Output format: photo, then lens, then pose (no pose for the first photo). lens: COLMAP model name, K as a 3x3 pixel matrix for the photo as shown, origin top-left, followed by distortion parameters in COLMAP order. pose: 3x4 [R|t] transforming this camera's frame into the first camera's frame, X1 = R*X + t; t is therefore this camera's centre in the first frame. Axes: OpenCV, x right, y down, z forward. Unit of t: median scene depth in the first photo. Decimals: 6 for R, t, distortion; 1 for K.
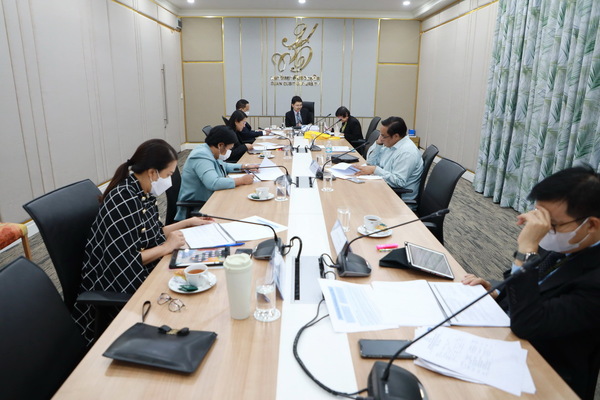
lens RADIAL K [[414.0, 0, 300.0], [0, 414.0, 200.0], [0, 0, 1]] dist [-0.003733, 0.000898]
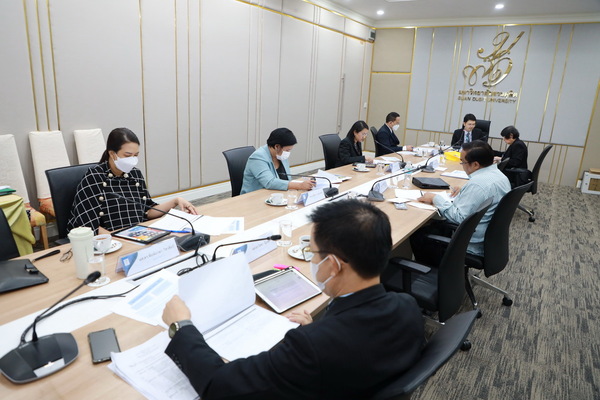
lens RADIAL K [[427.1, 0, 300.0], [0, 427.1, 200.0], [0, 0, 1]] dist [0.000691, 0.005142]
pose [[0.850981, 0.171962, -0.496247, 0.148080], [-0.188374, 0.981946, 0.017240, -0.012645], [0.490252, 0.078809, 0.868010, 0.033023]]
